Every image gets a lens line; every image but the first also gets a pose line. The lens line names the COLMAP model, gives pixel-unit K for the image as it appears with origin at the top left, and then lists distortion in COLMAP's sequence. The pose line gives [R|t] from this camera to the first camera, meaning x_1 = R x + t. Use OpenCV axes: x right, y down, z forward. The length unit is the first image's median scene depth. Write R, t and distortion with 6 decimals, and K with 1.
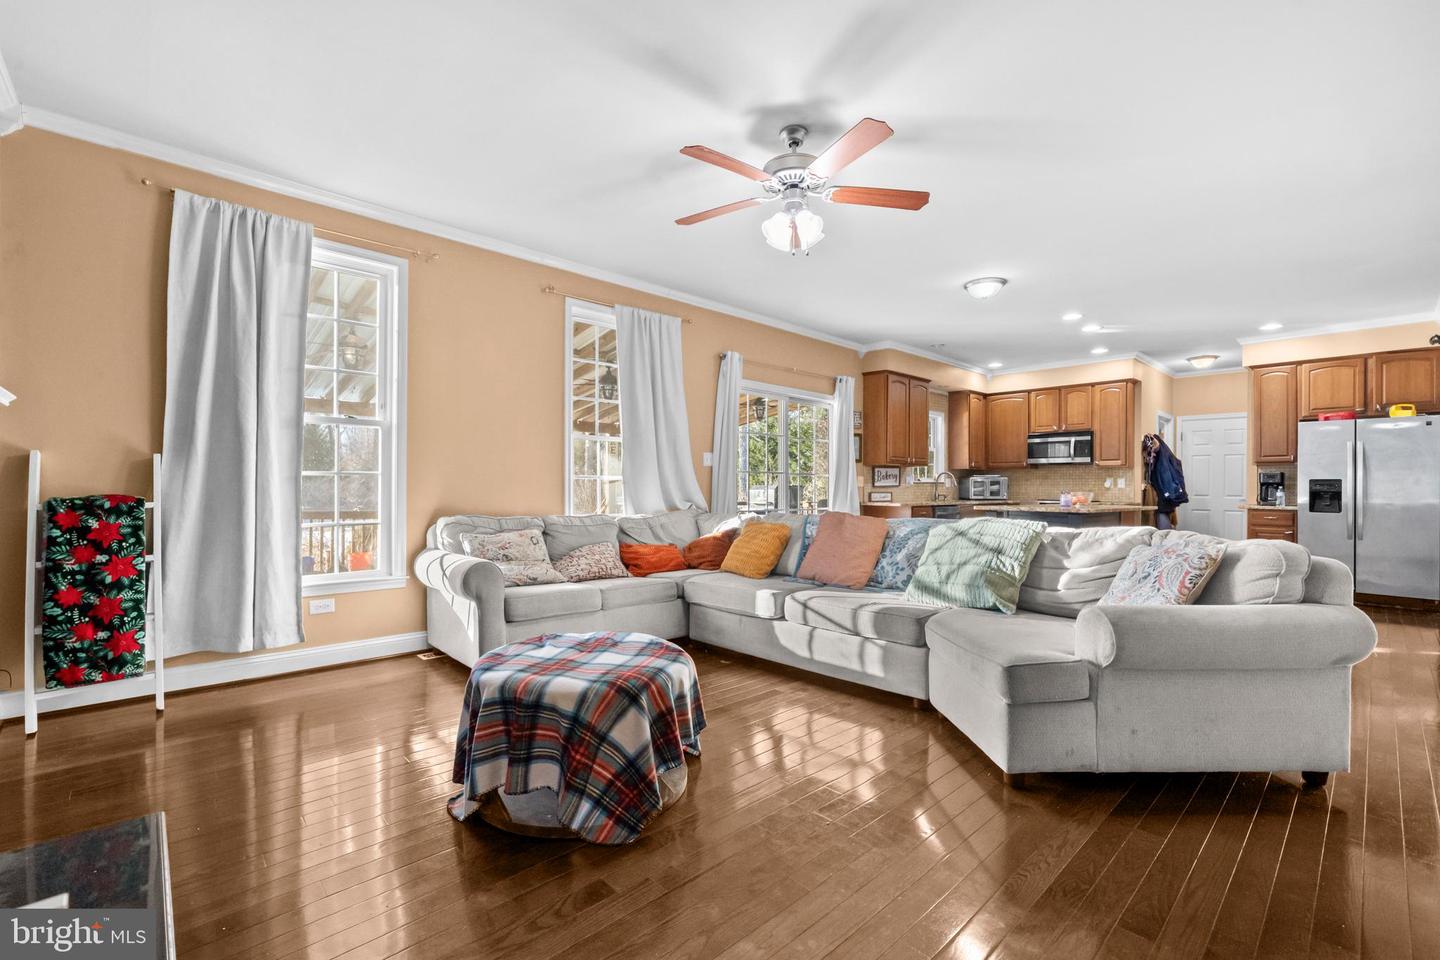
lens RADIAL K [[619.4, 0, 714.9], [0, 619.4, 488.3], [0, 0, 1]] dist [-0.000378, 0.000053]
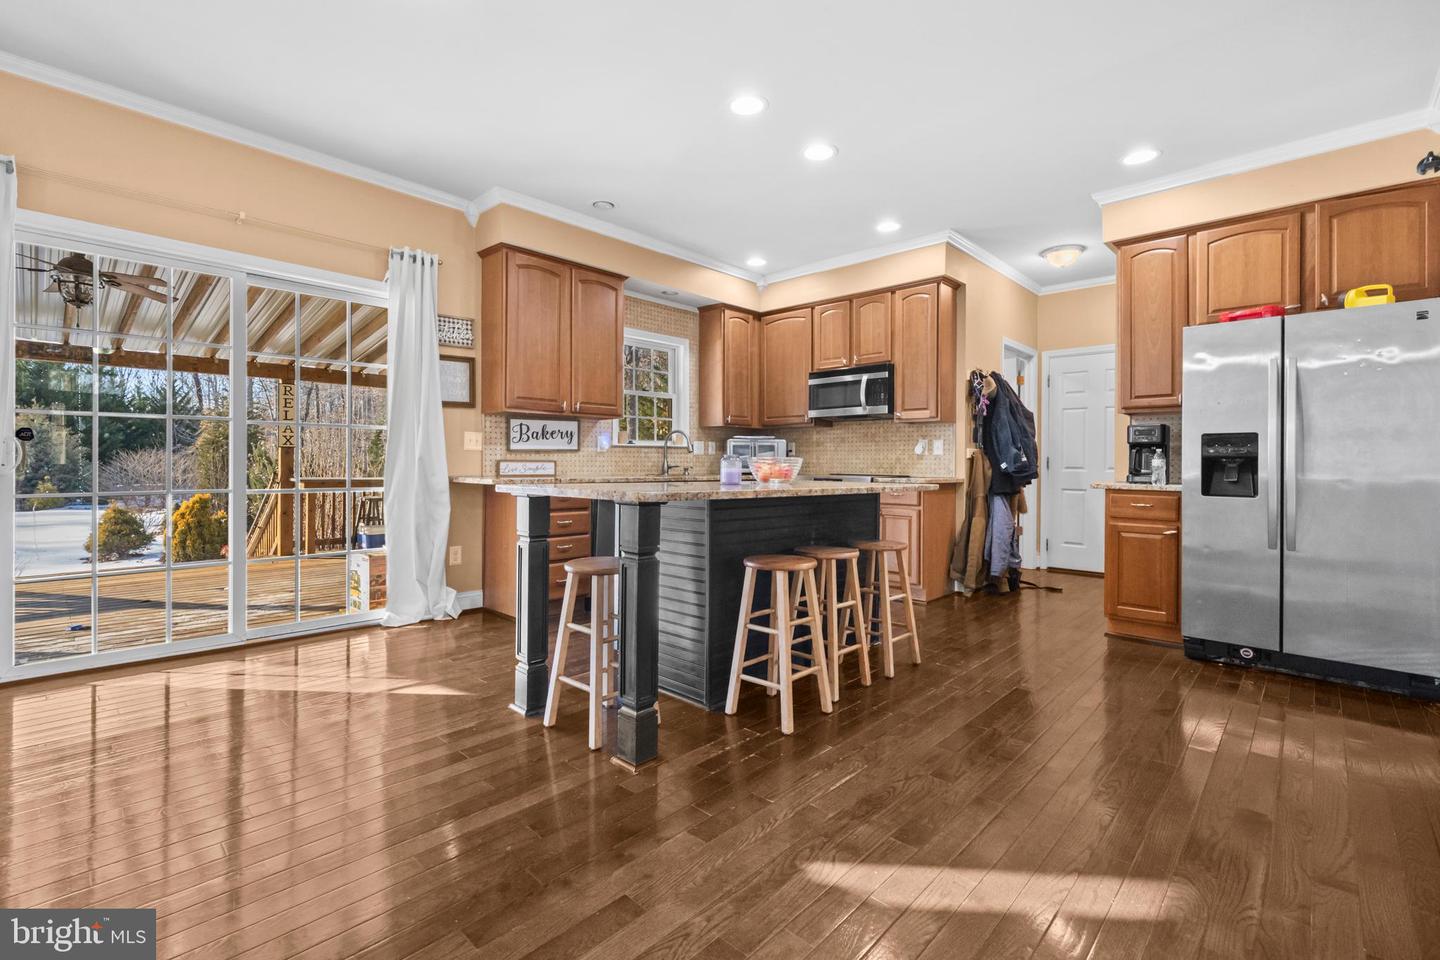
lens RADIAL K [[638.1, 0, 715.4], [0, 638.1, 463.8], [0, 0, 1]] dist [0.002505, 0.000034]
pose [[0.998082, 0.001708, 0.061885, 0.401373], [-0.001690, 0.999999, -0.000342, 0.009263], [-0.061885, 0.000237, 0.998083, 0.376477]]
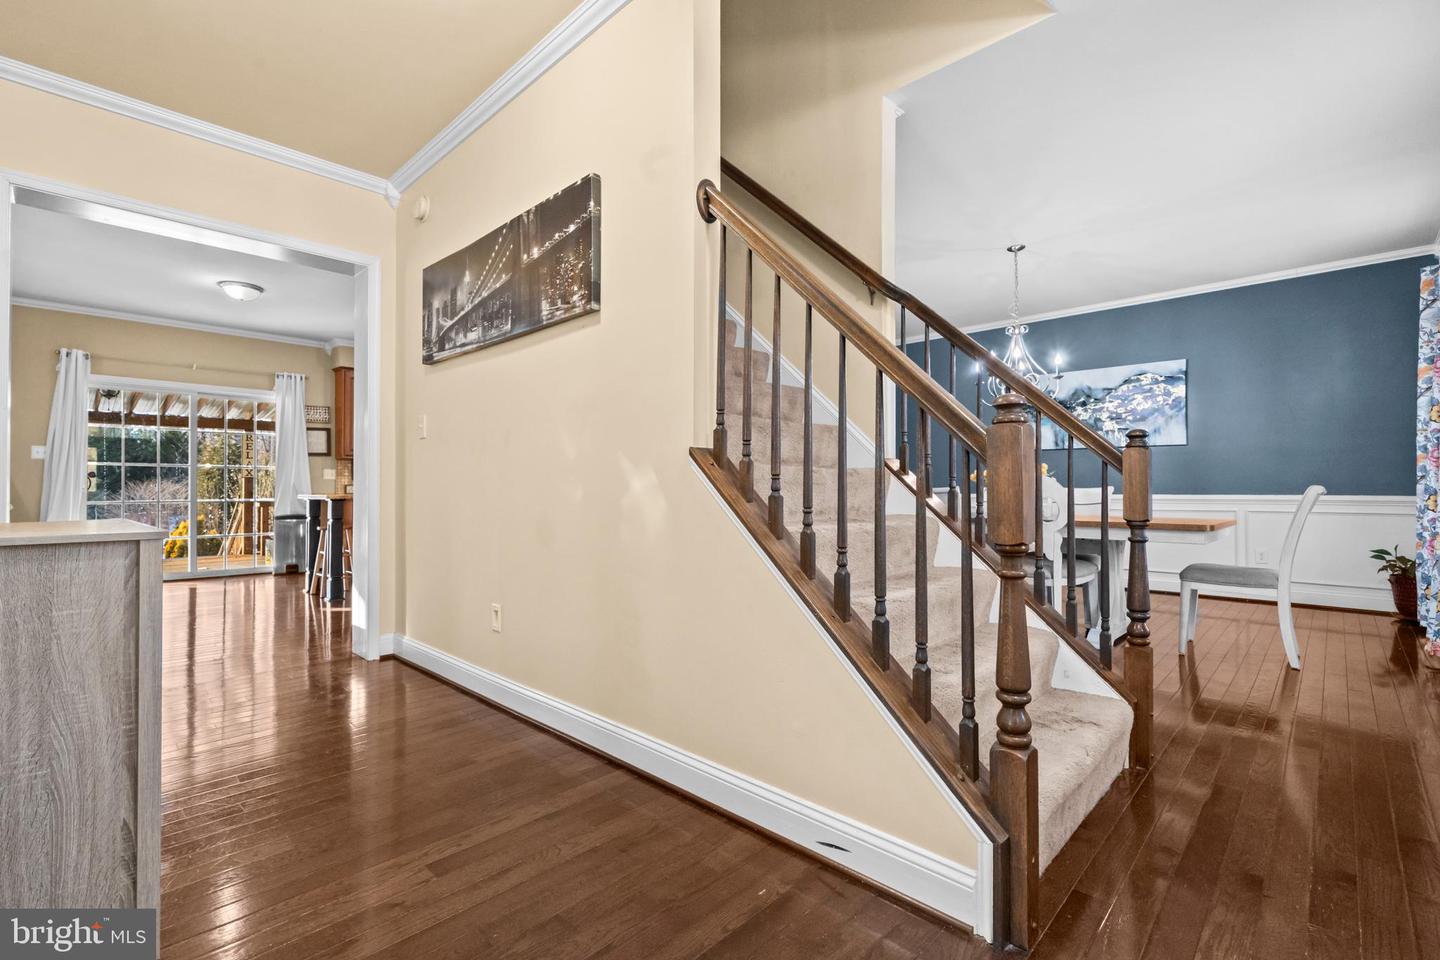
lens RADIAL K [[641.5, 0, 720.0], [0, 641.5, 480.0], [0, 0, 1]] dist [-0.002722, -0.000390]
pose [[0.998149, -0.007637, 0.060340, 0.778575], [0.008484, 0.999869, -0.013784, 0.017910], [-0.060227, 0.014270, 0.998083, -0.097295]]
